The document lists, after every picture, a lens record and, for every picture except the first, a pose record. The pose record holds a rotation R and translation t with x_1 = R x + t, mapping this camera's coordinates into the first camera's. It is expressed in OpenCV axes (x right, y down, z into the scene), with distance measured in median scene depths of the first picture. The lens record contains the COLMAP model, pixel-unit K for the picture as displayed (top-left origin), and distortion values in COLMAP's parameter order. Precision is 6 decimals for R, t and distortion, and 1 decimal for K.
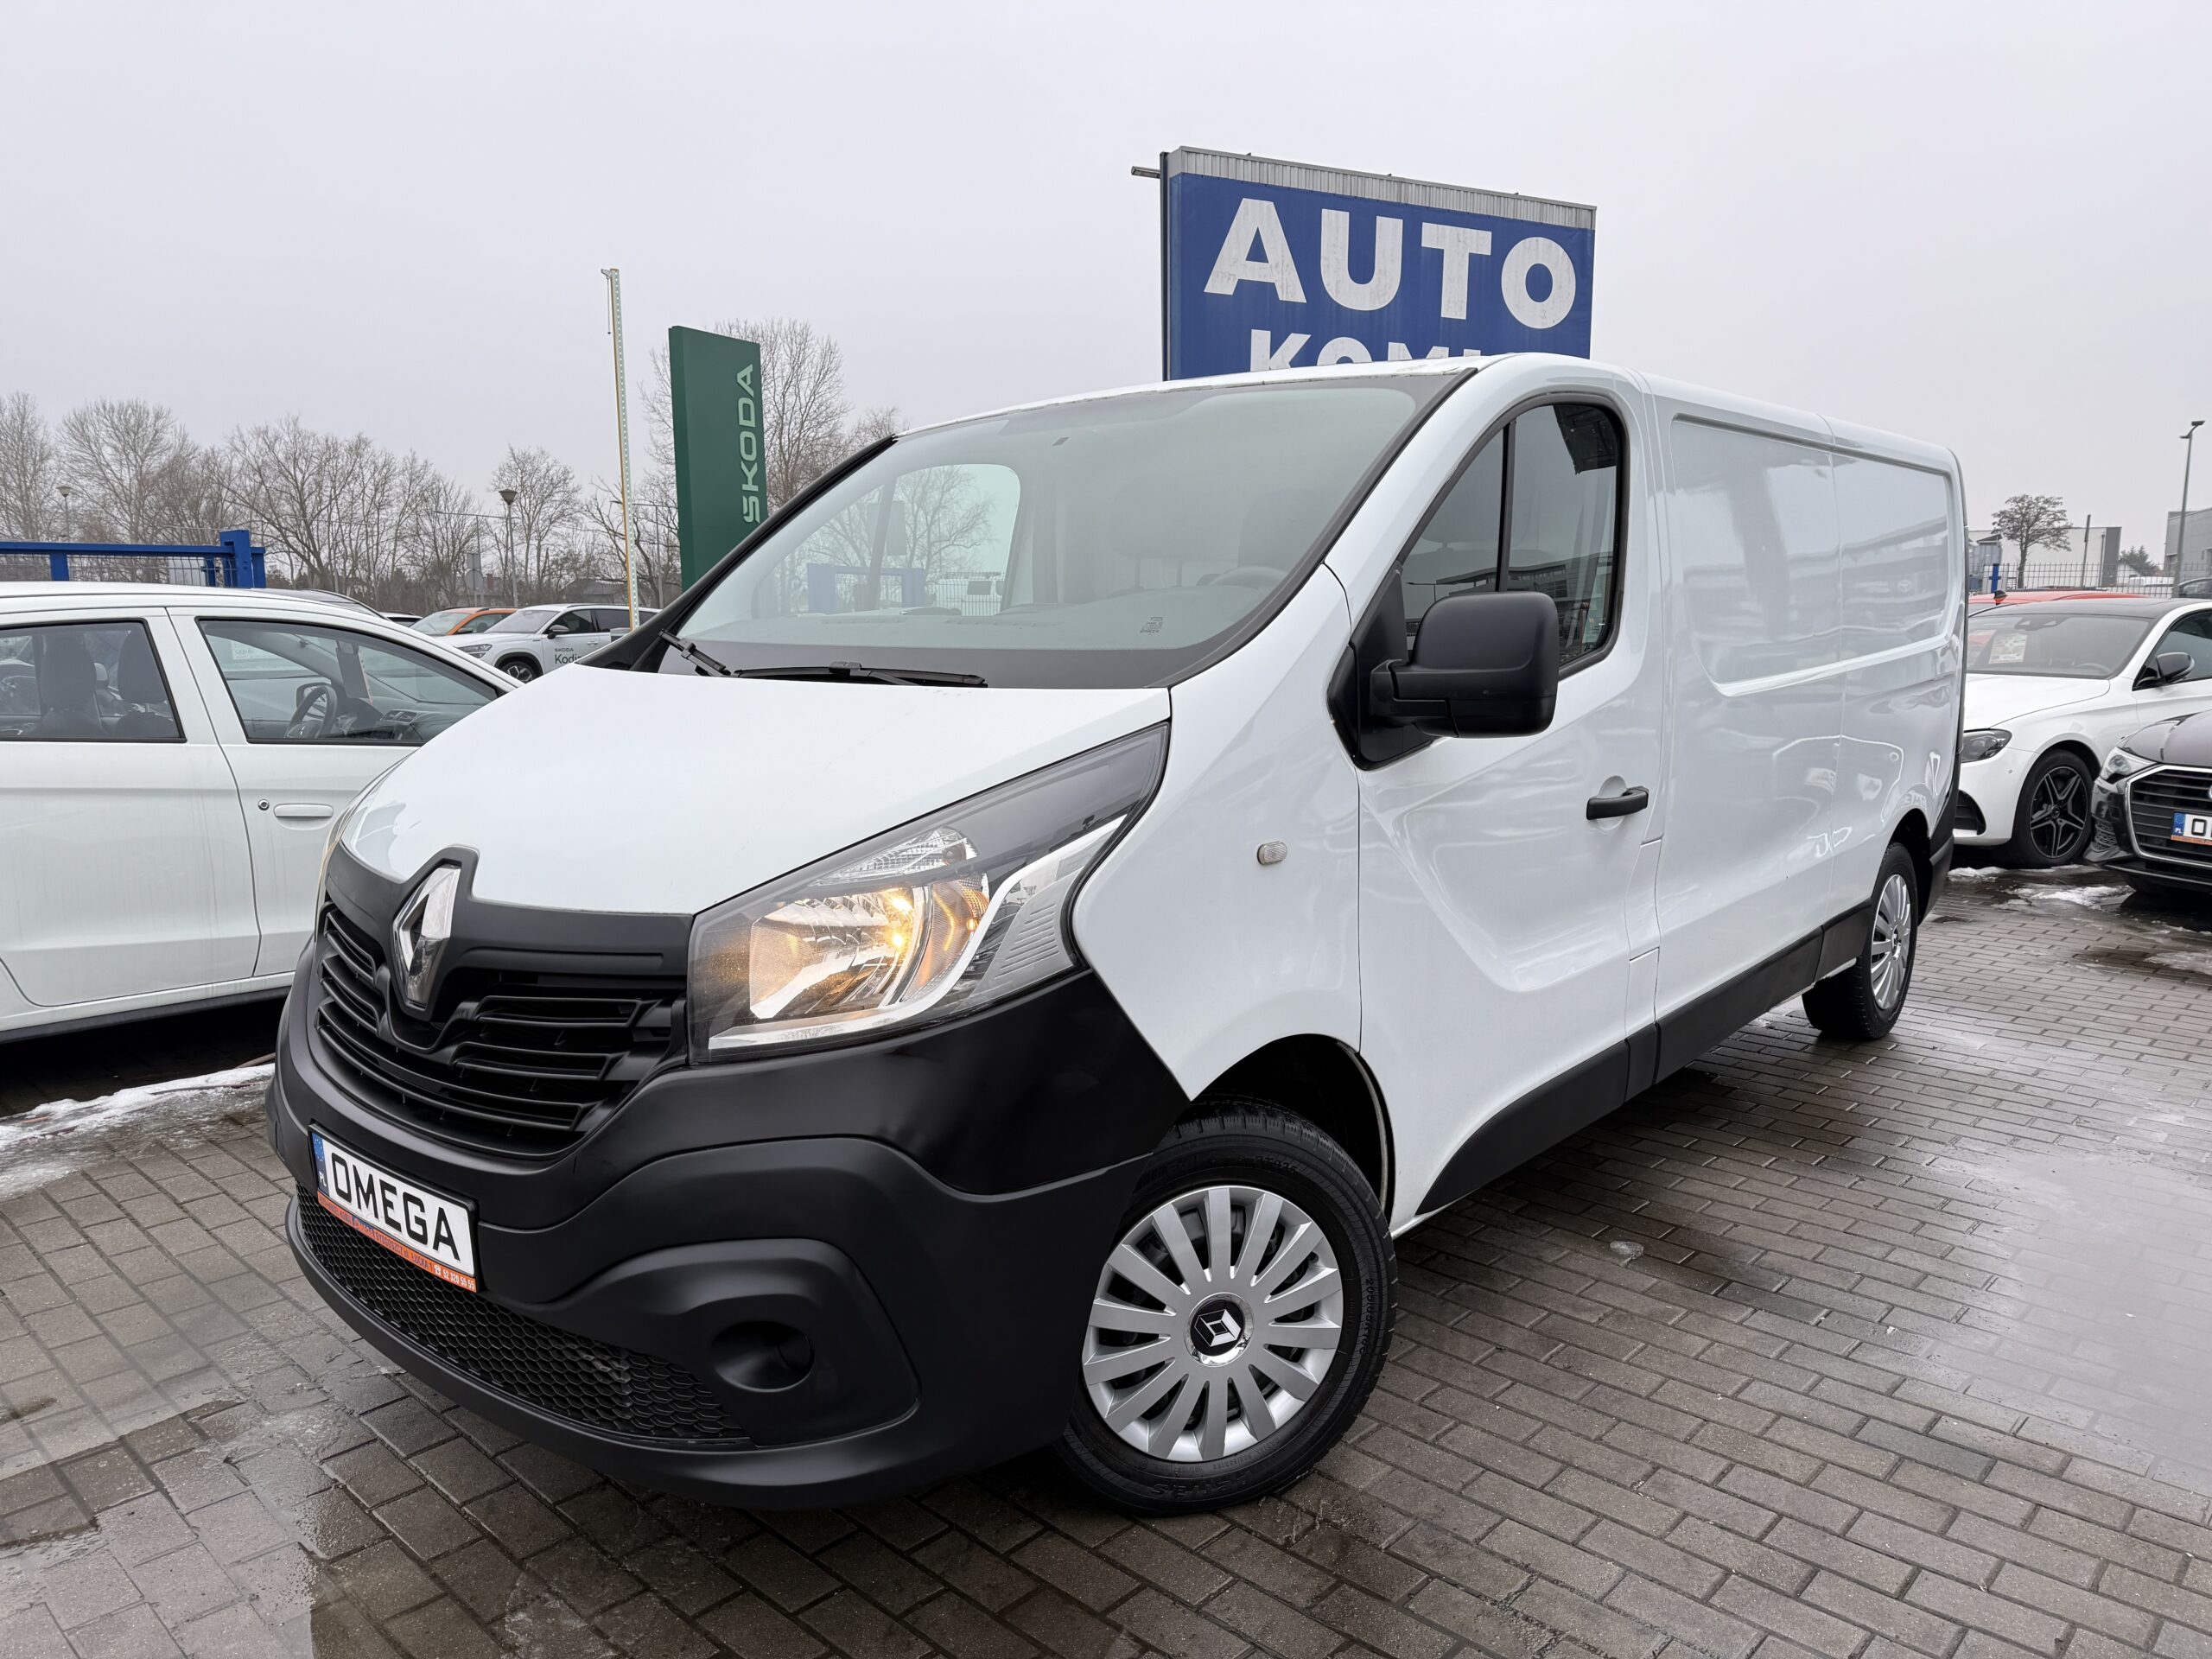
lens RADIAL K [[1611.2, 0, 1106.0], [0, 1611.2, 829.5], [0, 0, 1]] dist [-0.000490, -0.003839]
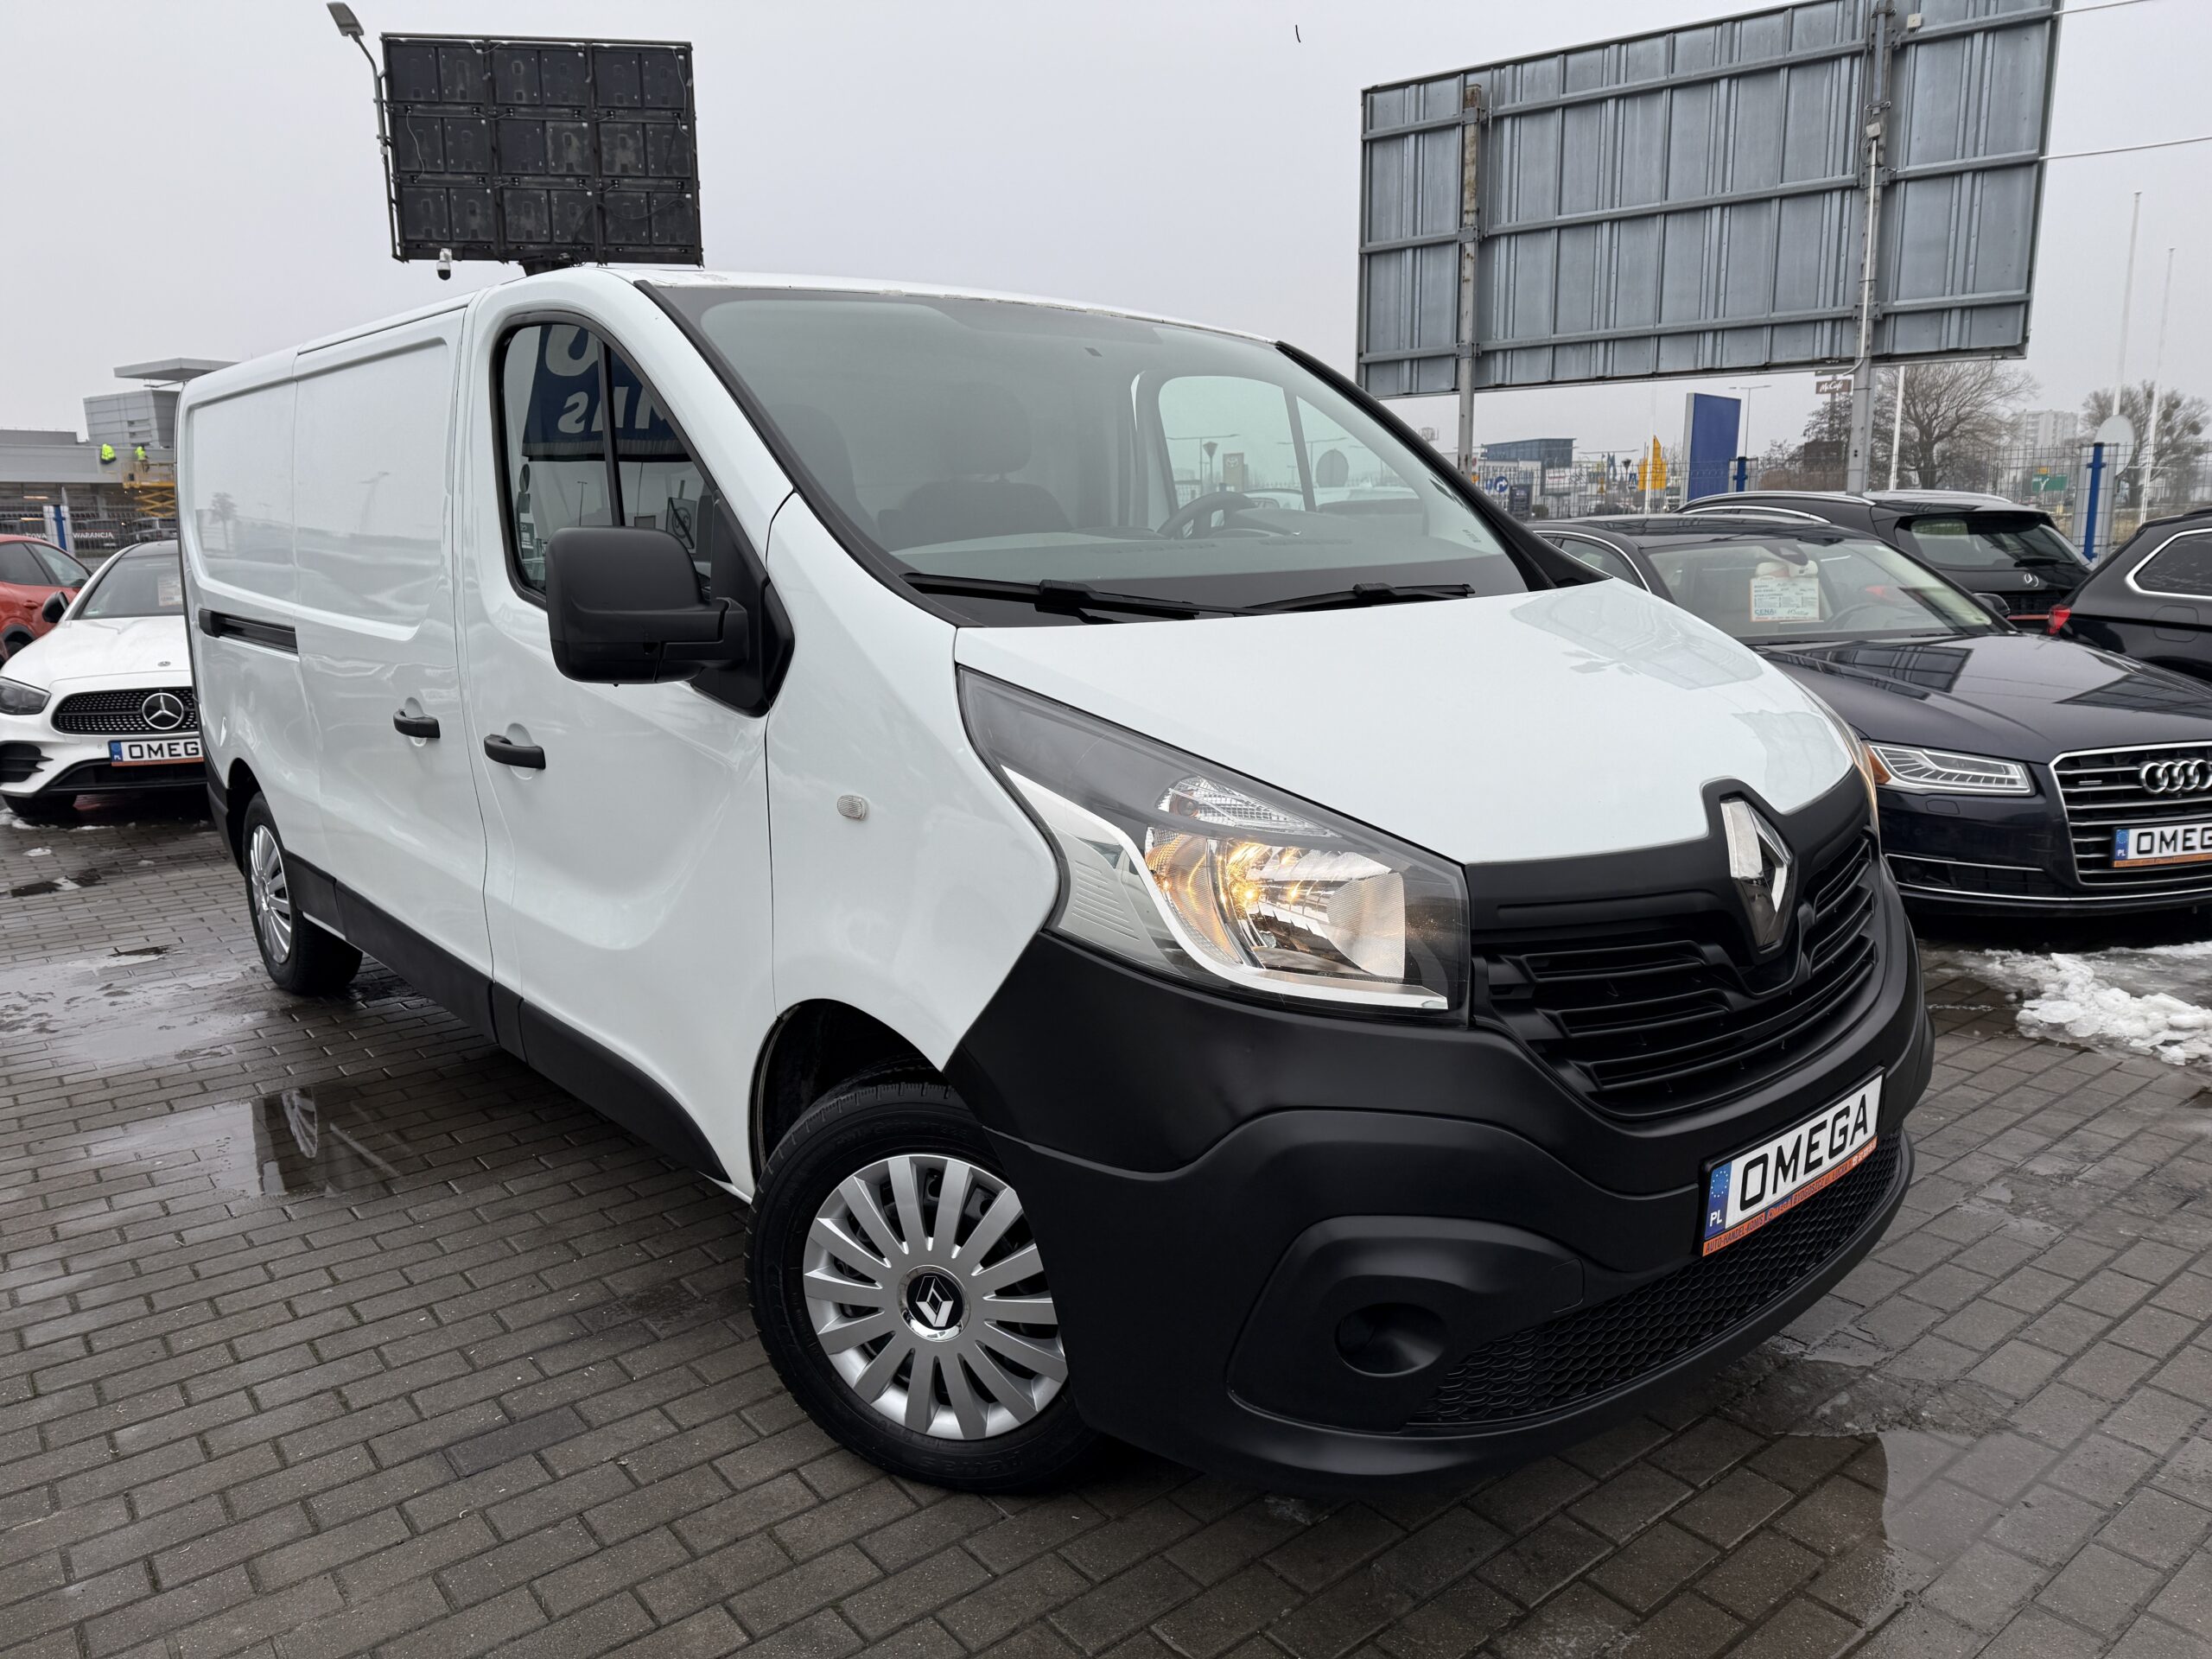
lens RADIAL K [[1611.2, 0, 1106.0], [0, 1611.2, 829.5], [0, 0, 1]] dist [-0.000490, -0.003839]
pose [[0.104079, -0.179169, 0.978298, -0.205999], [0.148232, 0.975448, 0.162877, -0.024861], [-0.983461, 0.128063, 0.128083, 0.188694]]
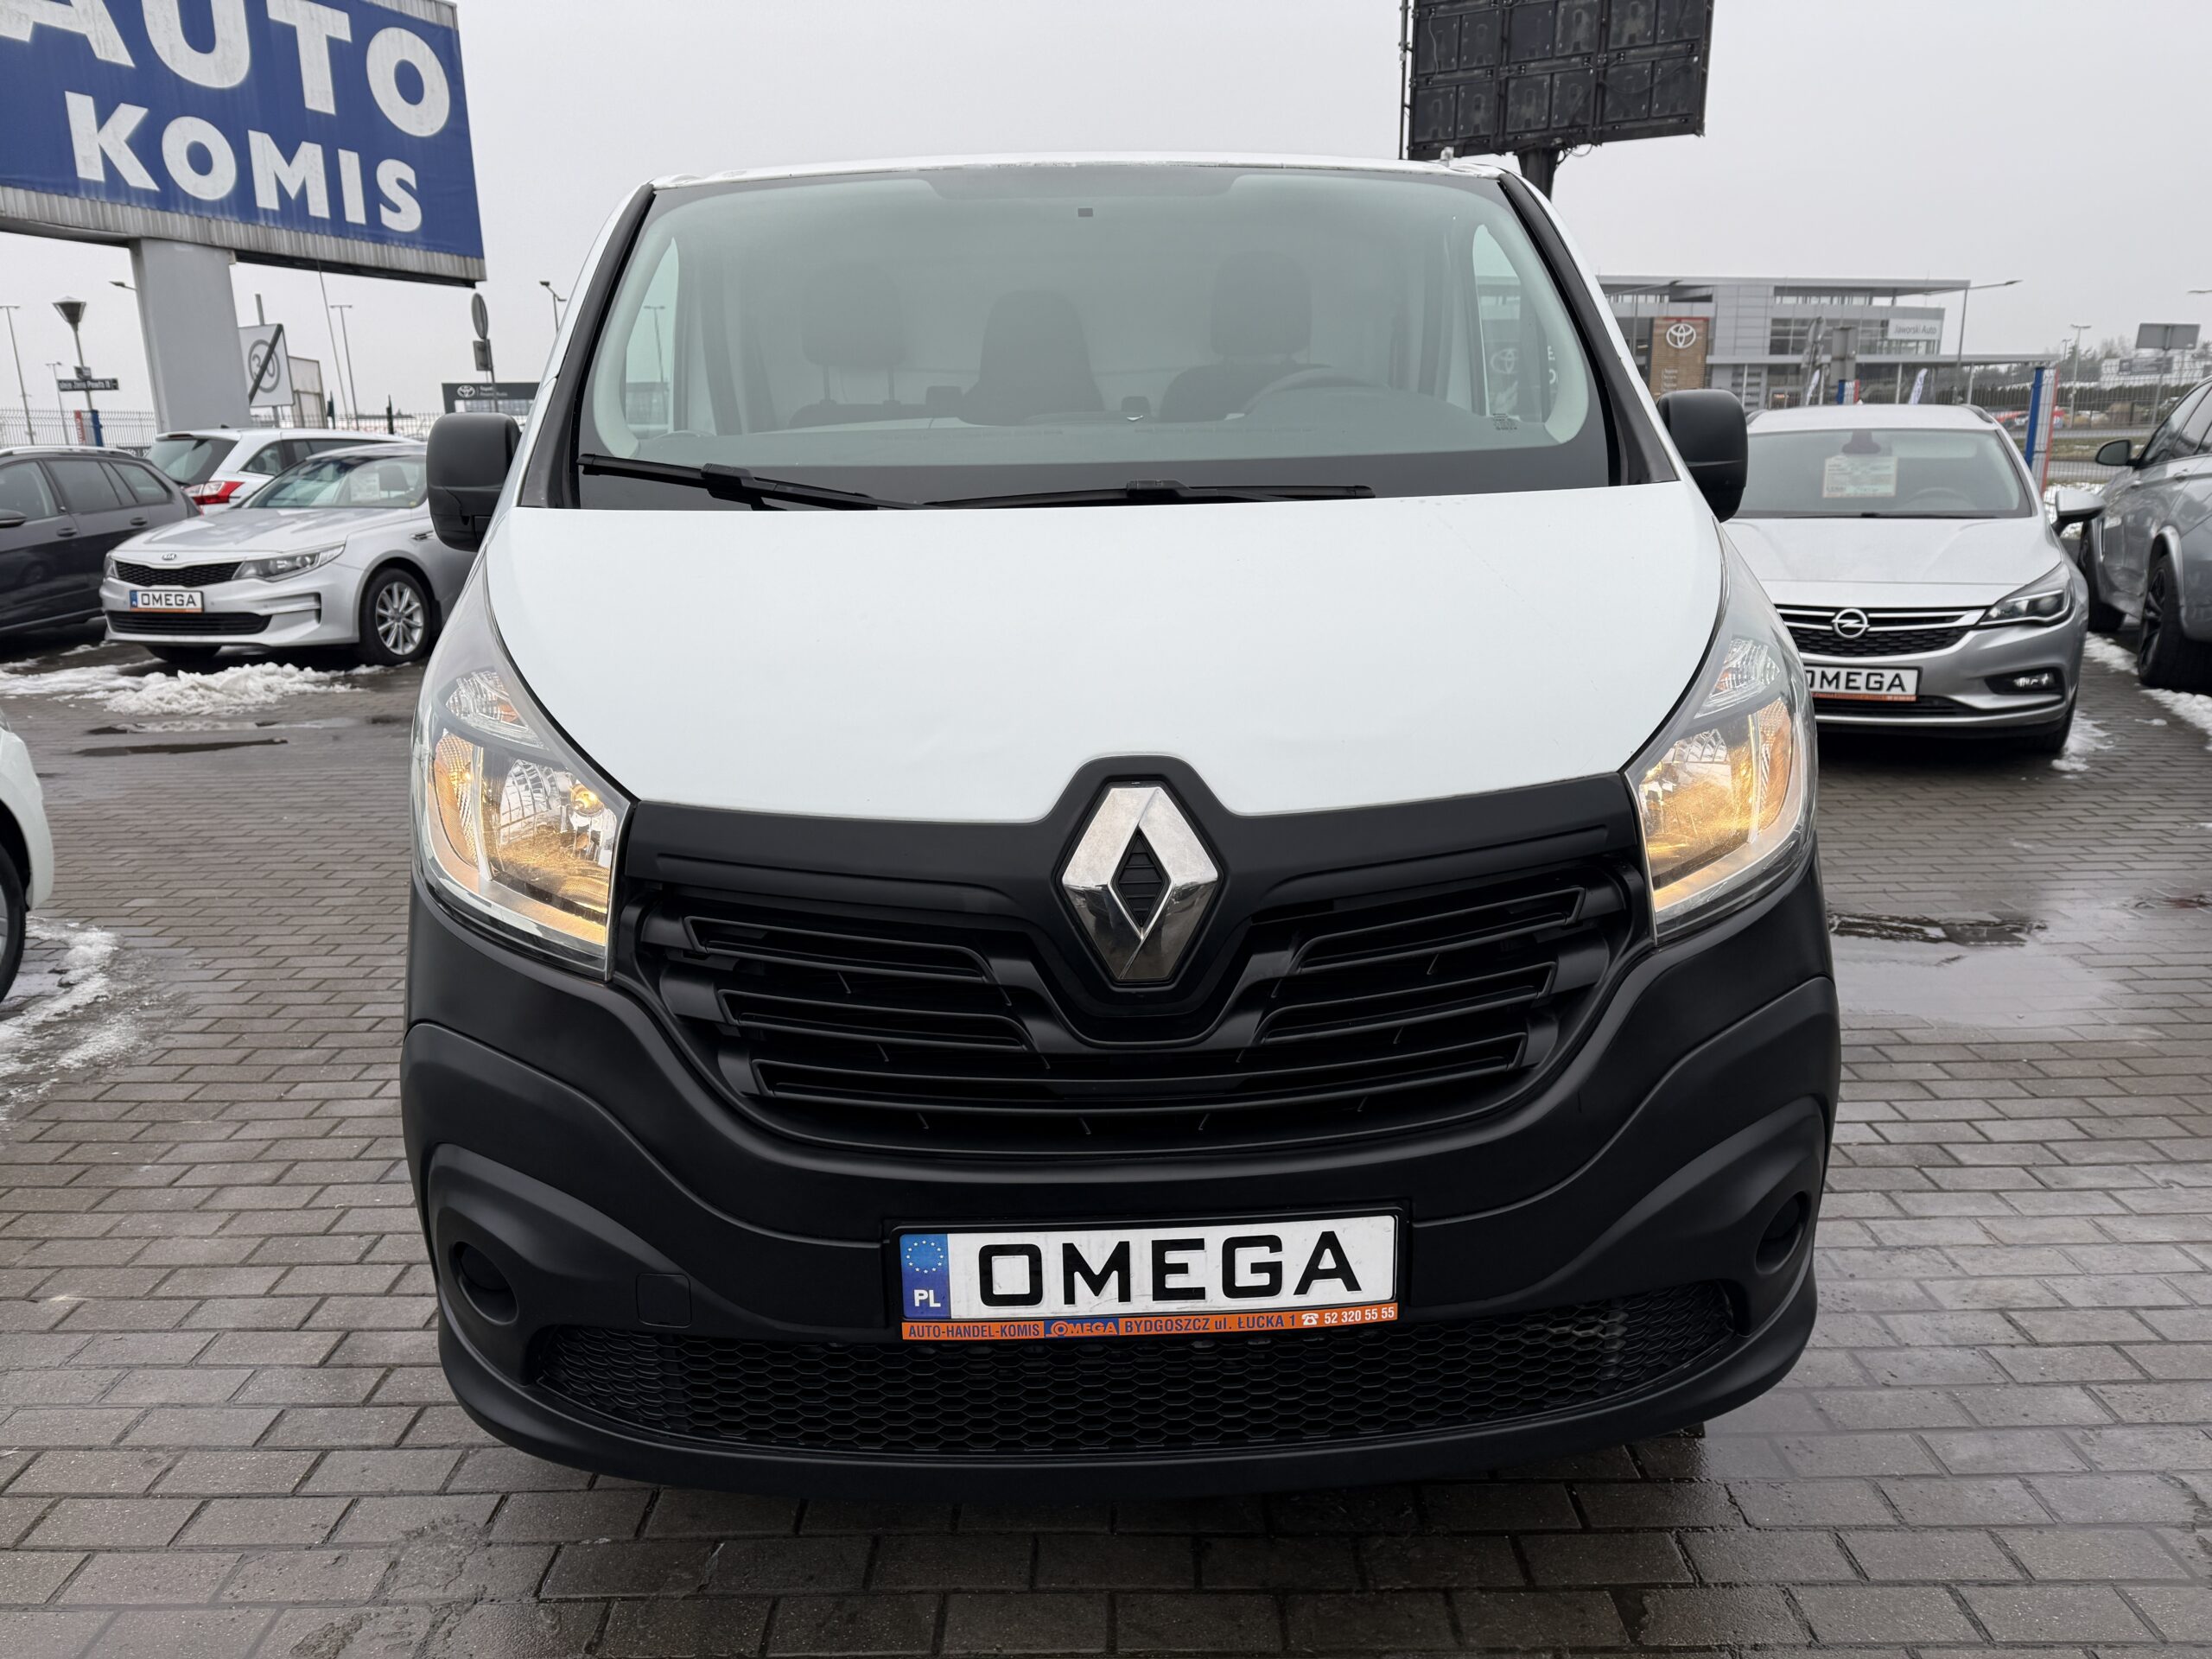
lens RADIAL K [[1591.2, 0, 1102.2], [0, 1591.2, 841.2], [0, 0, 1]] dist [0.001035, -0.004242]
pose [[0.717778, -0.176145, 0.673623, -0.132991], [0.107603, 0.983910, 0.142625, -0.007285], [-0.687907, -0.029889, 0.725183, 0.079015]]
